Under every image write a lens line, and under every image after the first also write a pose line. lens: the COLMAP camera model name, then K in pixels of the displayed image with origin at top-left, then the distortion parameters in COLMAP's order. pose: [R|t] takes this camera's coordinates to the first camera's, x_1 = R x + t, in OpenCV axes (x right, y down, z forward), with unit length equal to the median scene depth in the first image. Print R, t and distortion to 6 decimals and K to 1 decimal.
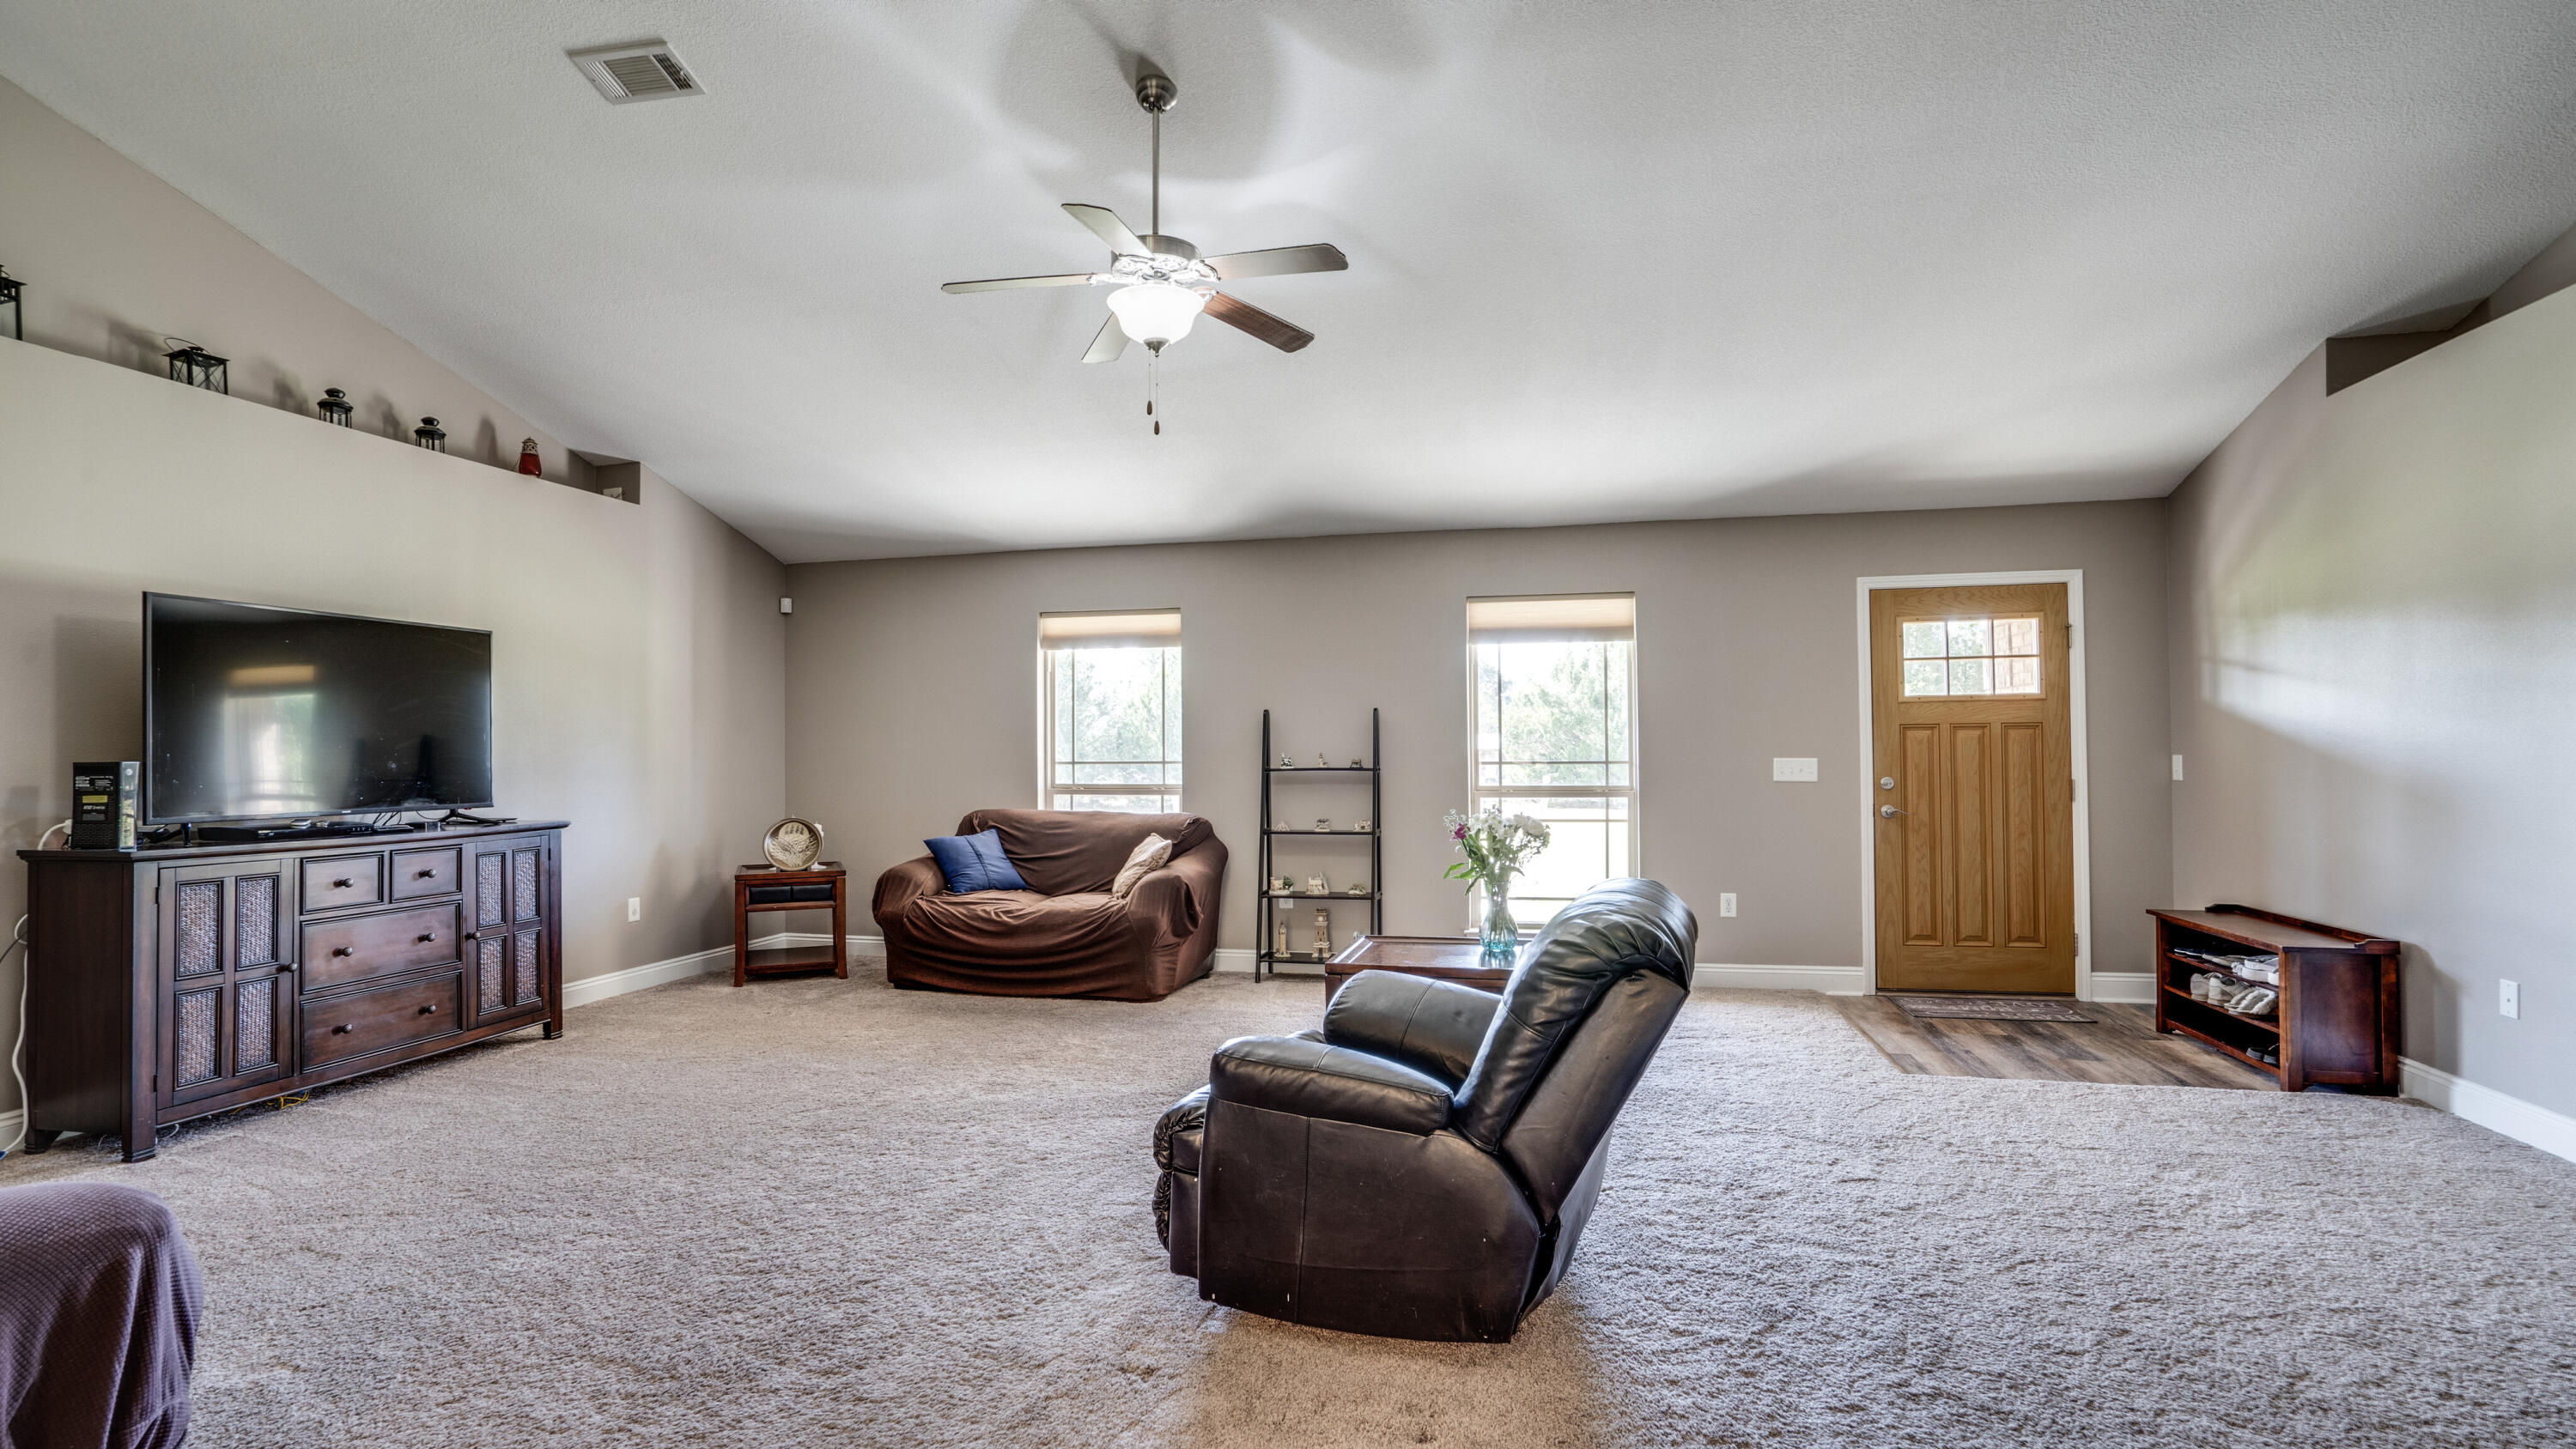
lens RADIAL K [[1199.6, 0, 1287.6], [0, 1199.6, 735.0], [0, 0, 1]] dist [-0.044686, 0.027367]
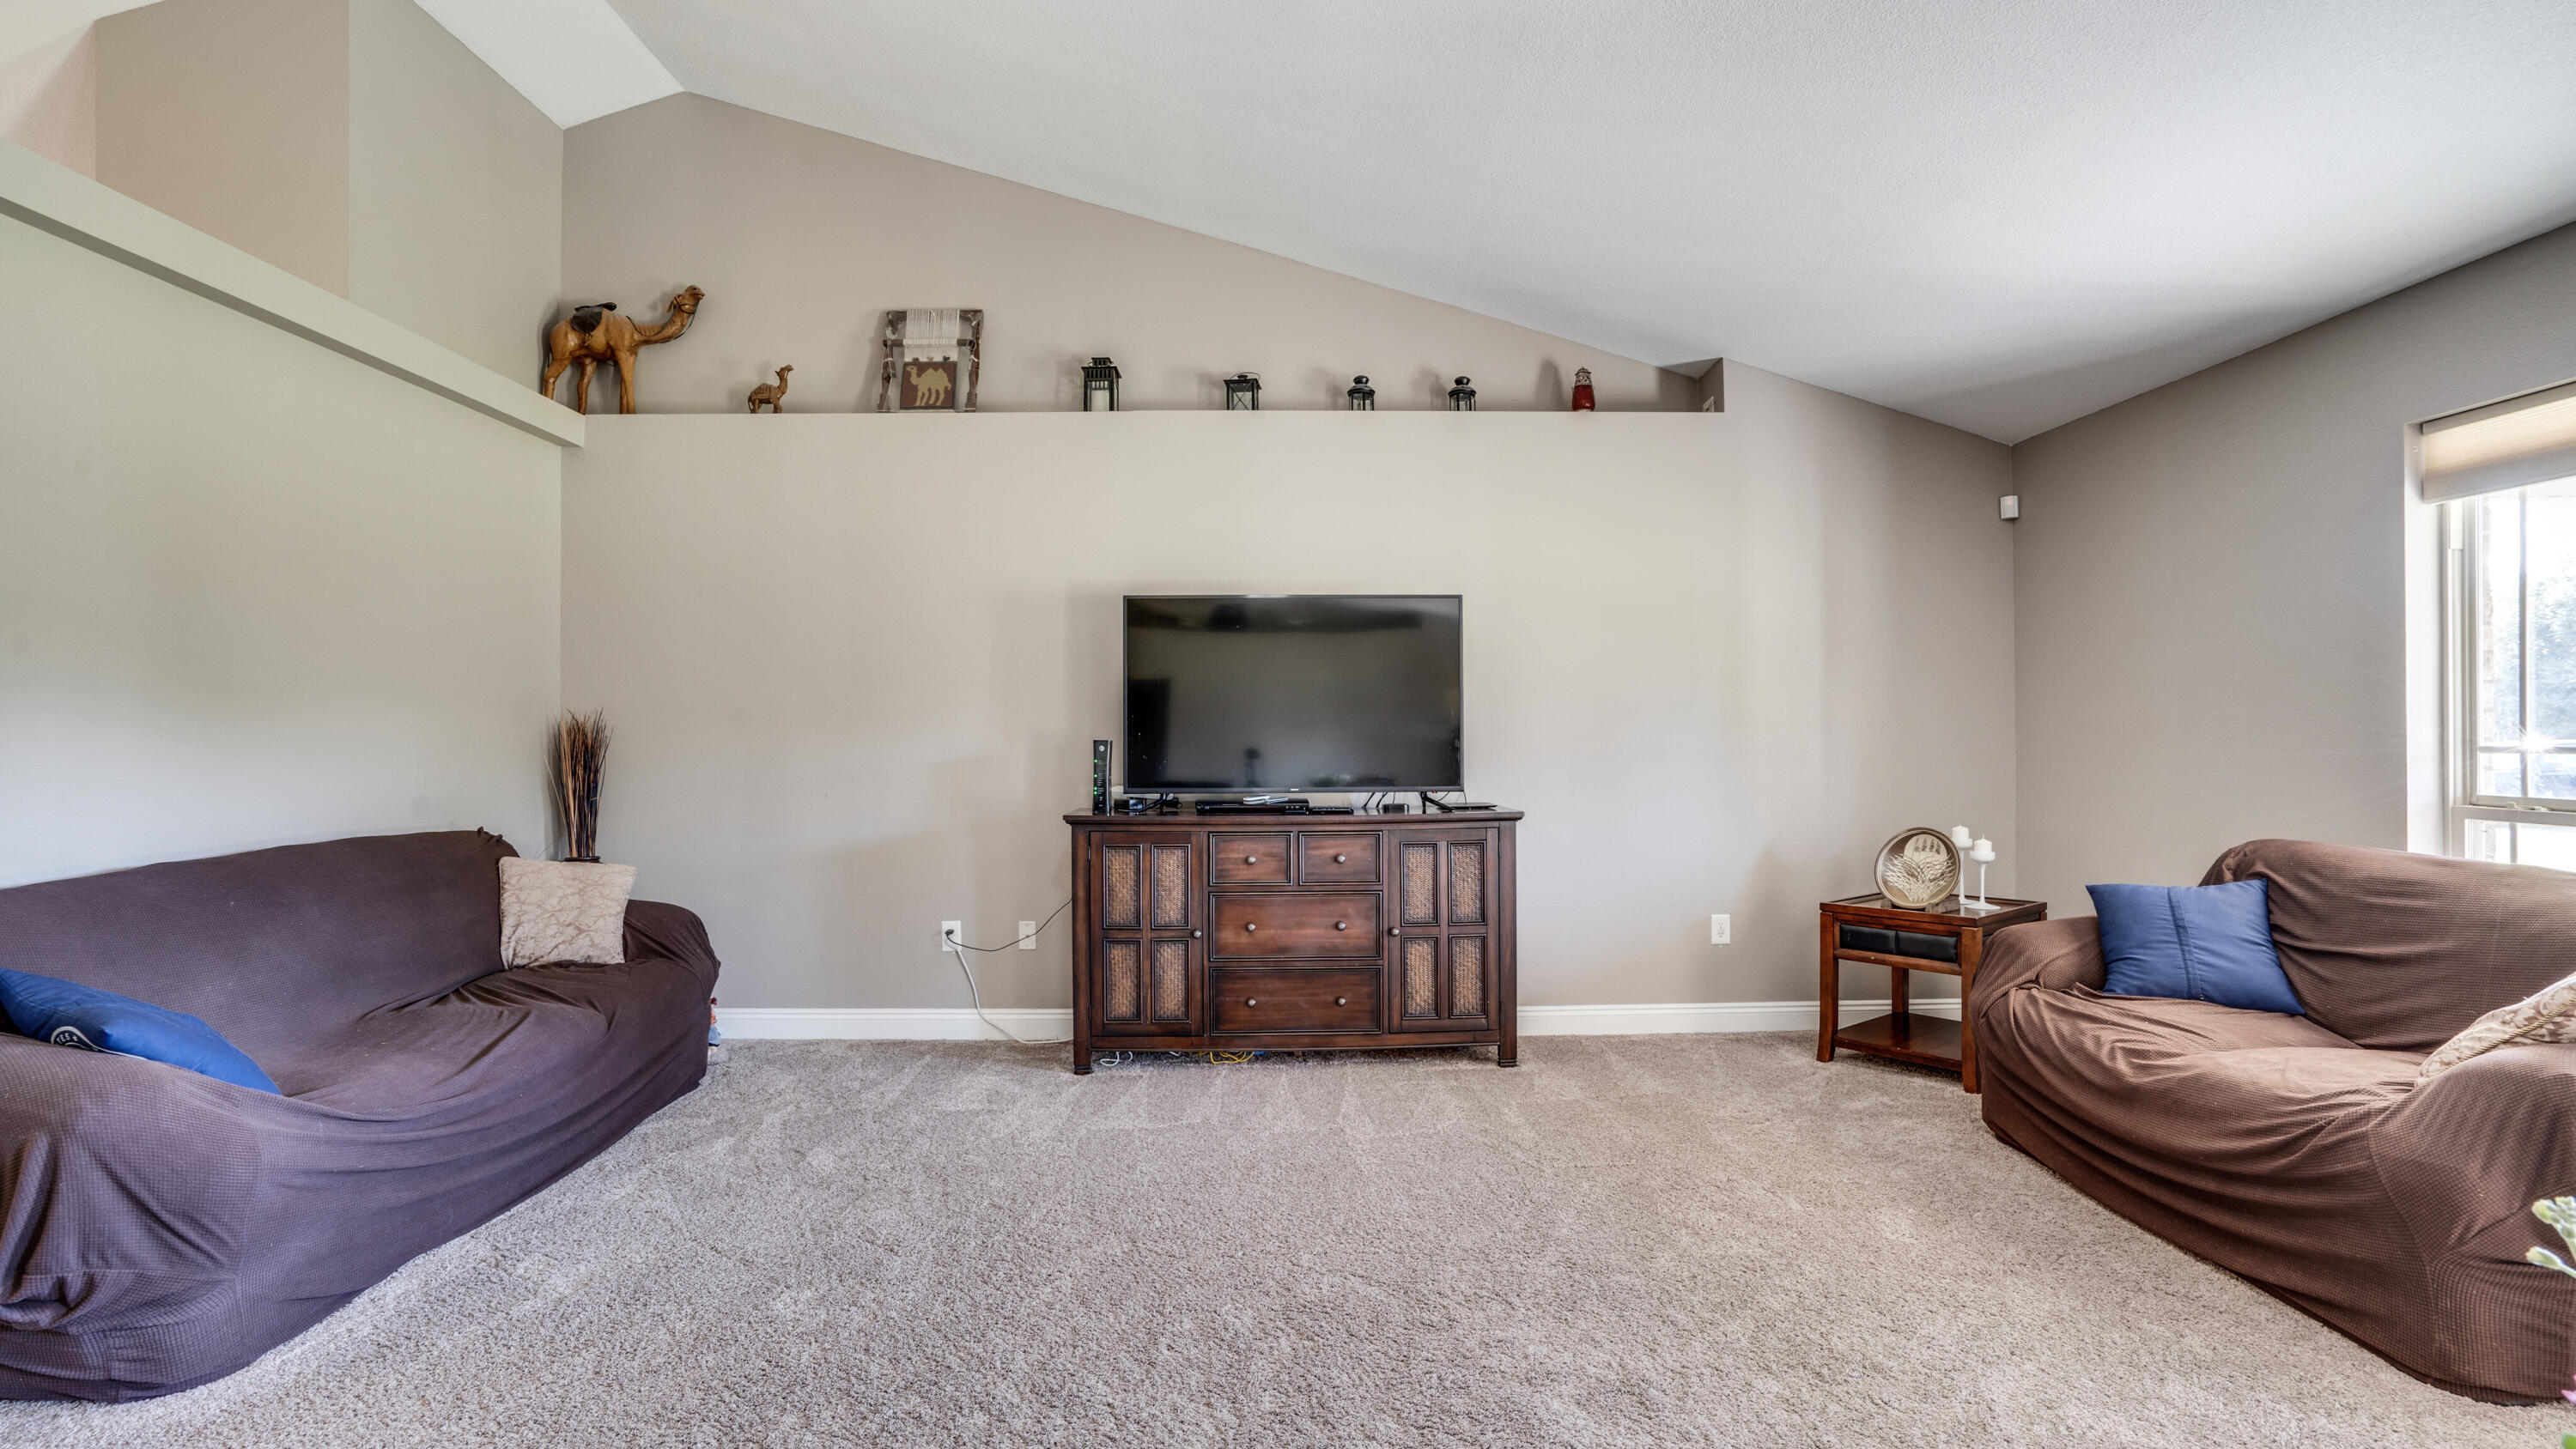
lens RADIAL K [[1199.6, 0, 1287.6], [0, 1199.6, 735.0], [0, 0, 1]] dist [-0.044686, 0.027367]
pose [[0.246876, 0.000529, -0.969047, 0.169005], [0.018130, 0.999822, 0.005164, 0.010799], [0.968878, -0.018843, 0.246822, 0.627686]]
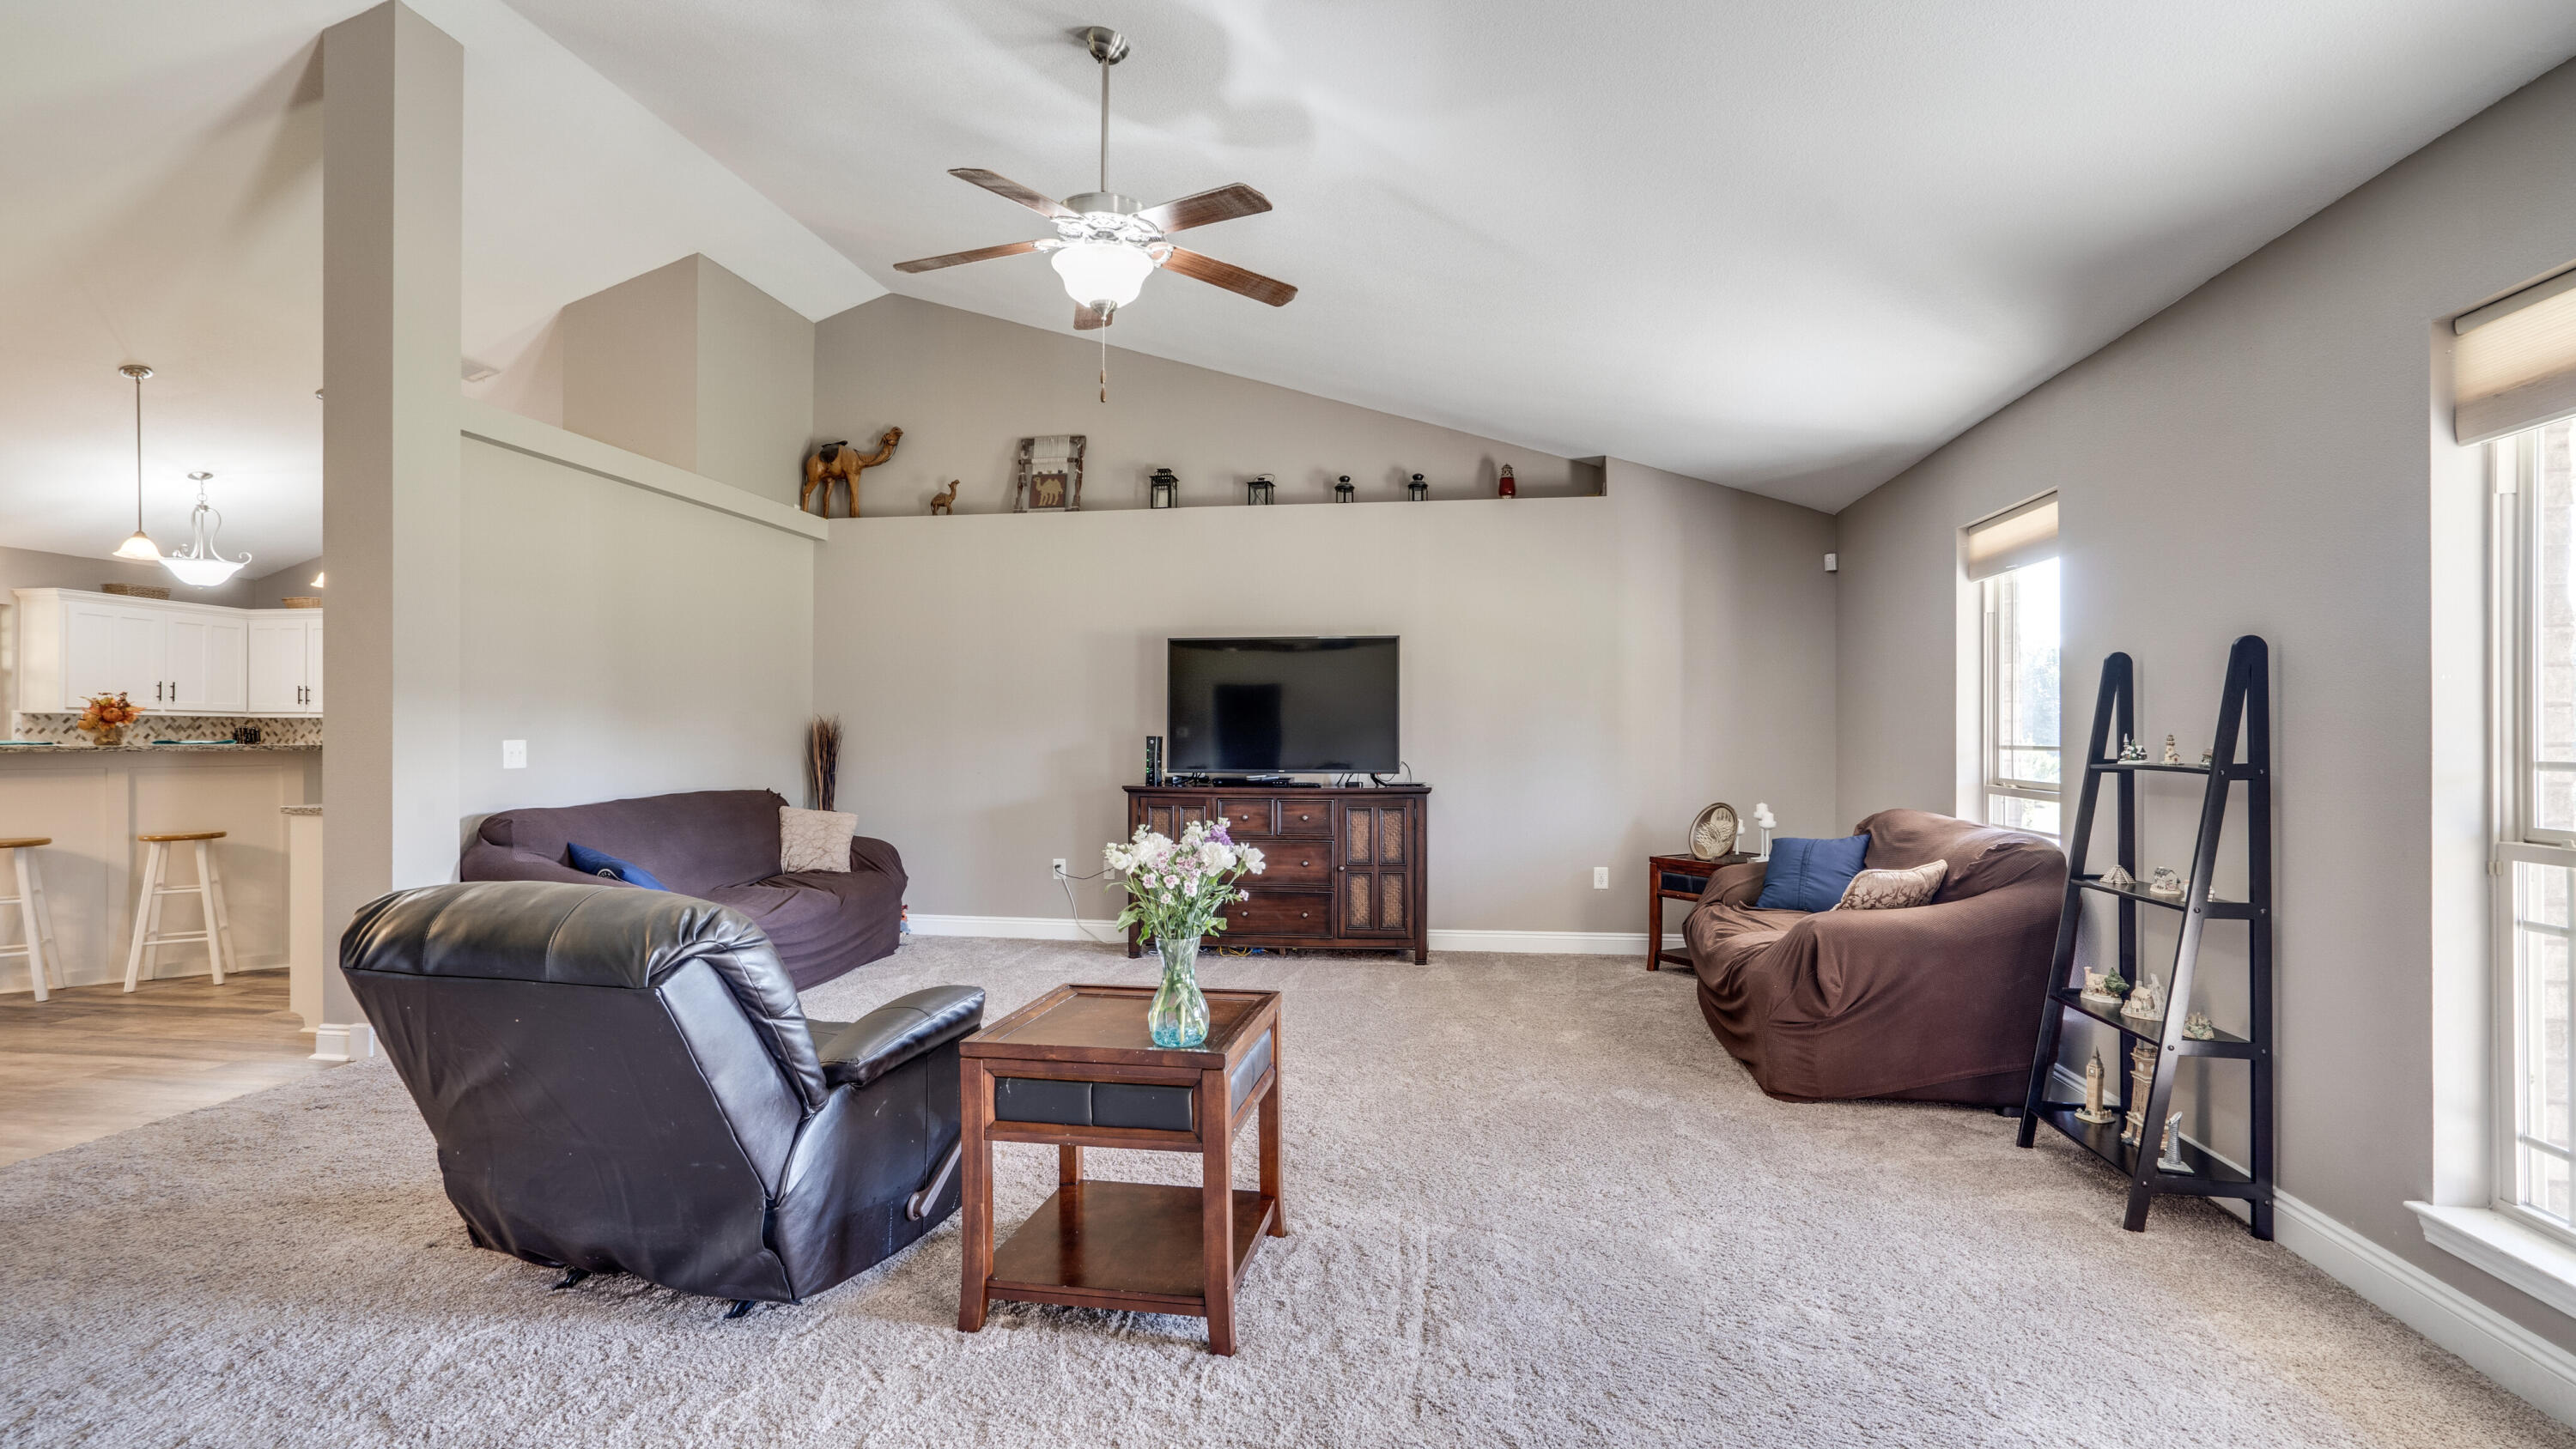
lens RADIAL K [[1232.5, 0, 1288.7], [0, 1232.5, 732.9], [0, 0, 1]] dist [-0.020235, 0.000439]
pose [[0.077491, 0.003419, -0.996987, 0.625734], [0.013904, 0.999893, 0.004510, 0.008993], [0.996896, -0.014212, 0.077435, 0.754713]]
